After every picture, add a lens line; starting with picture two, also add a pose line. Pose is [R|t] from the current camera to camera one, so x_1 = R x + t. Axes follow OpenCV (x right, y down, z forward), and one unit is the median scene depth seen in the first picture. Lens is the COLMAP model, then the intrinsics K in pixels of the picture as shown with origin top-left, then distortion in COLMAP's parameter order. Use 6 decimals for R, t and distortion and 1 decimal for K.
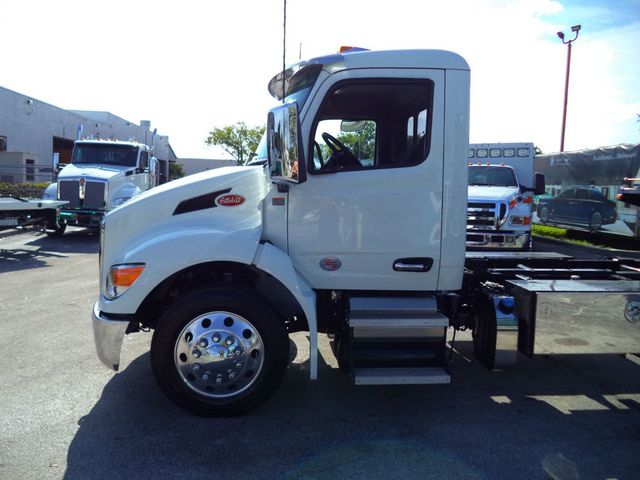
lens RADIAL K [[523.2, 0, 317.2], [0, 523.2, 248.8], [0, 0, 1]] dist [-0.029016, 0.001209]
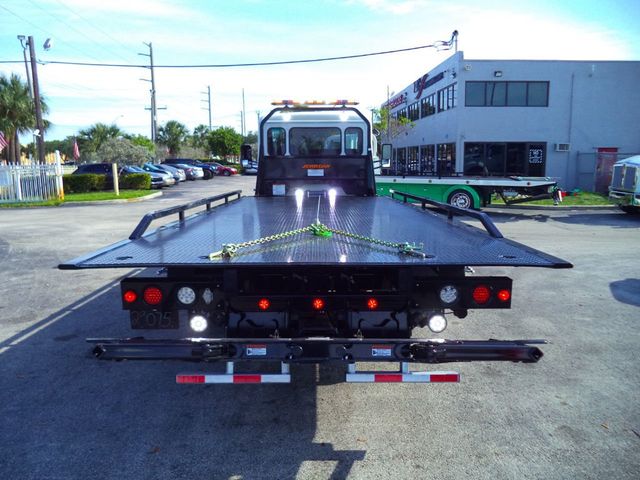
lens RADIAL K [[523.2, 0, 323.3], [0, 523.2, 241.8], [0, 0, 1]] dist [-0.029016, 0.001209]
pose [[-0.055352, 0.121395, -0.991060, 1.136232], [-0.114542, 0.985256, 0.127082, -0.049555], [0.991875, 0.120552, -0.040631, 0.588627]]
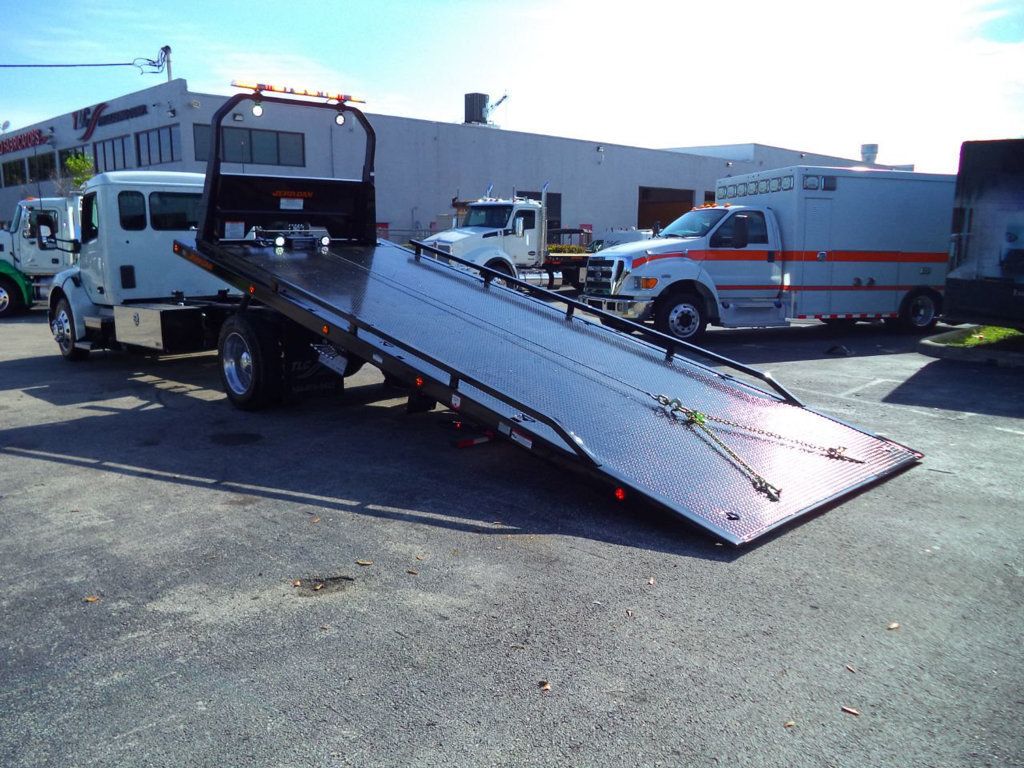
lens RADIAL K [[837.1, 0, 521.4], [0, 837.1, 380.4], [0, 0, 1]] dist [-0.029016, 0.001209]
pose [[0.648996, 0.094566, -0.754891, 1.390079], [-0.067858, 0.995485, 0.066367, 0.022579], [0.757759, 0.008154, 0.652483, 0.078534]]
